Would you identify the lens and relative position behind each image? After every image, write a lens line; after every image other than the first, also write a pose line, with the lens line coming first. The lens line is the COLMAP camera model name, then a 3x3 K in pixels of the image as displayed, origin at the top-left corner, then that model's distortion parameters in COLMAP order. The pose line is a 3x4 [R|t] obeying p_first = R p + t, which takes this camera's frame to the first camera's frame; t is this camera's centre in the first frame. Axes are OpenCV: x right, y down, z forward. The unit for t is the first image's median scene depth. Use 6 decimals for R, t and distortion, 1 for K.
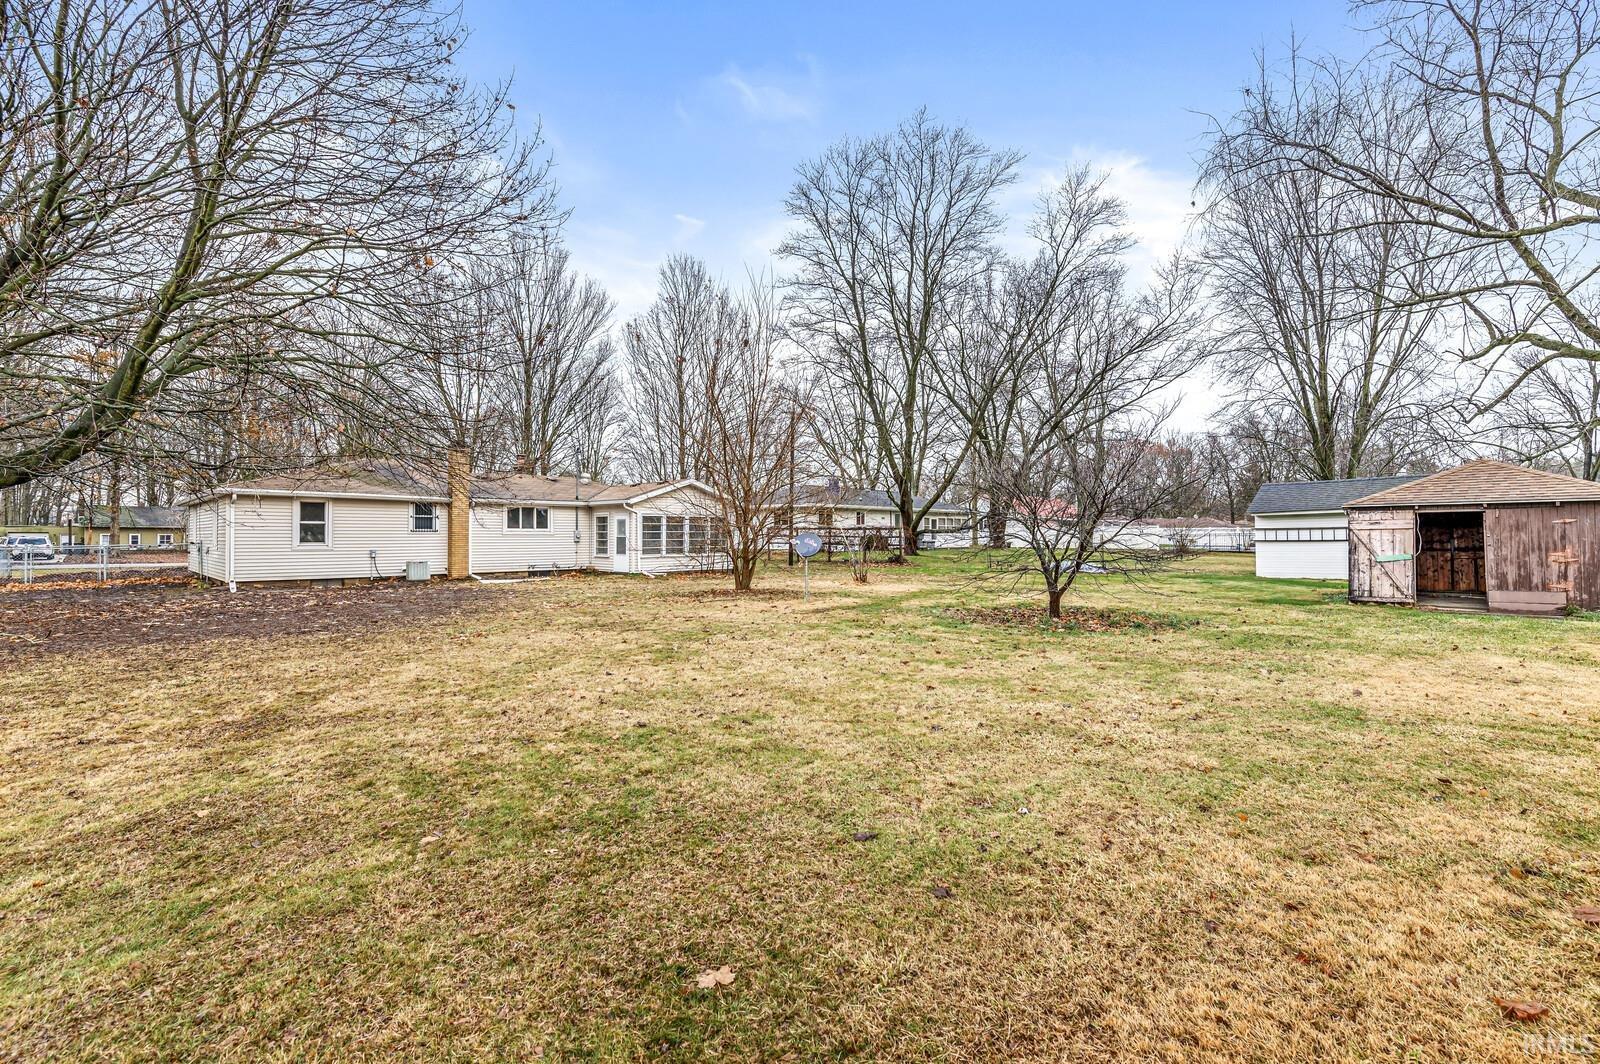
lens RADIAL K [[693.7, 0, 801.3], [0, 693.7, 530.3], [0, 0, 1]] dist [0.000554, -0.000046]
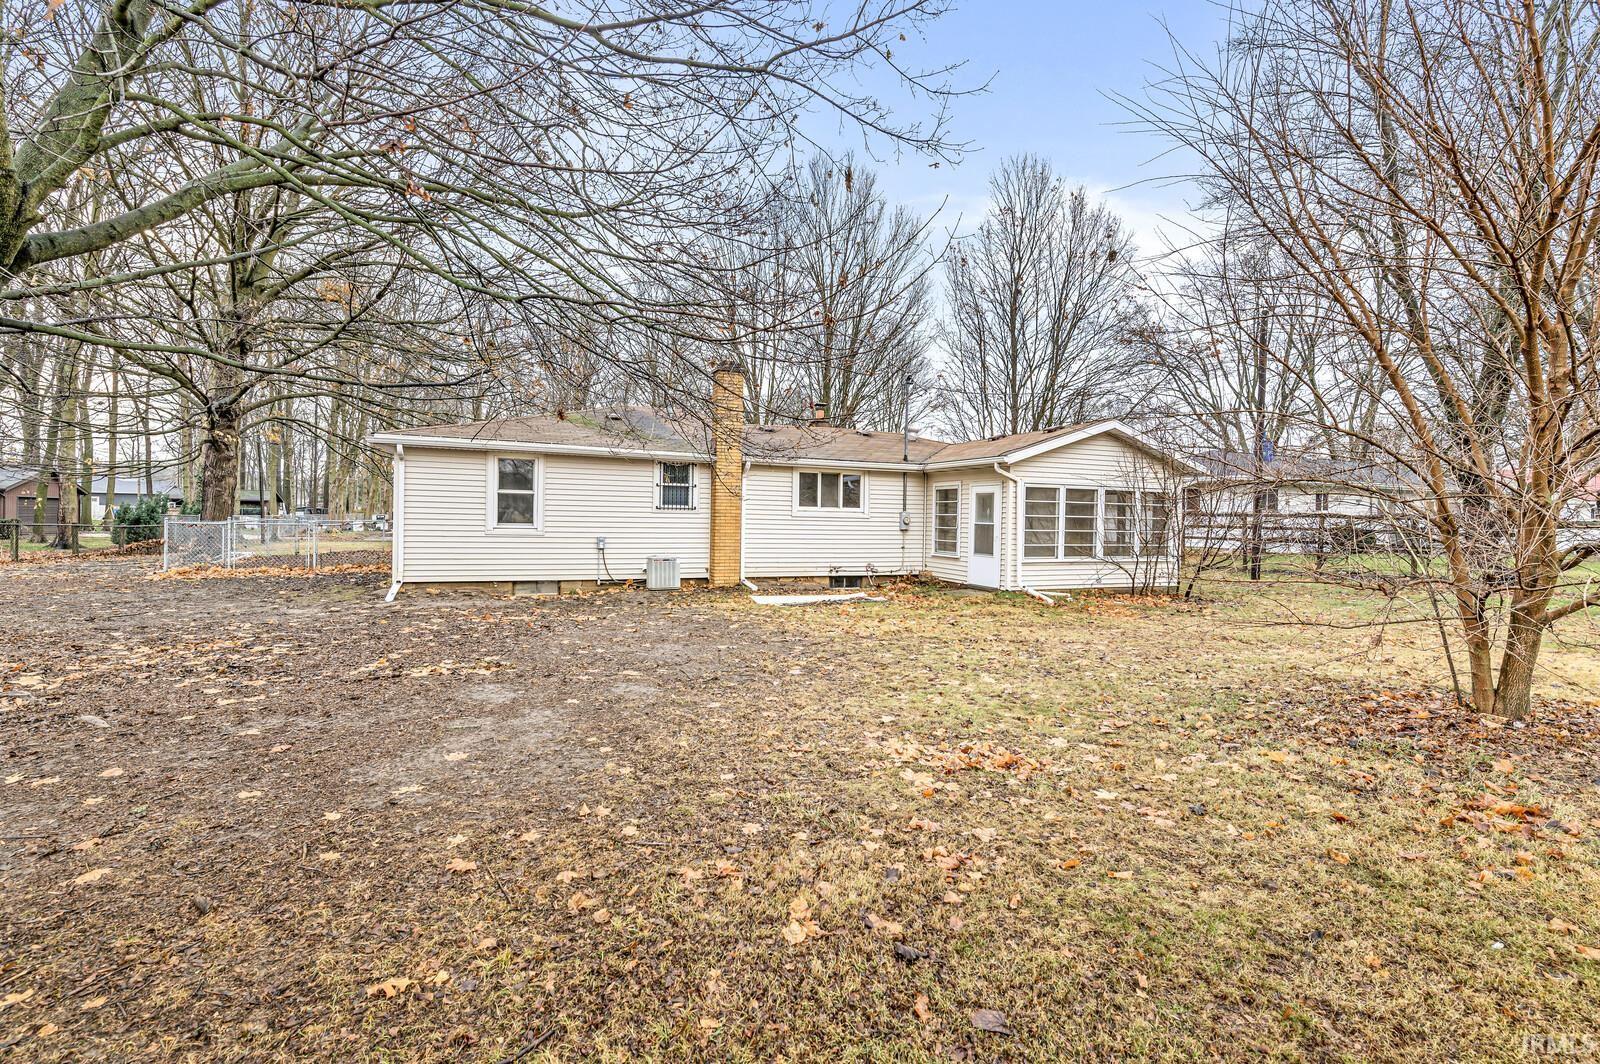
lens RADIAL K [[693.7, 0, 800.3], [0, 693.7, 527.1], [0, 0, 1]] dist [0.000554, -0.000046]
pose [[0.918323, 0.024455, -0.395075, -0.173829], [-0.017057, 0.999607, 0.022226, 0.001975], [0.395463, -0.013672, 0.918380, 0.421474]]
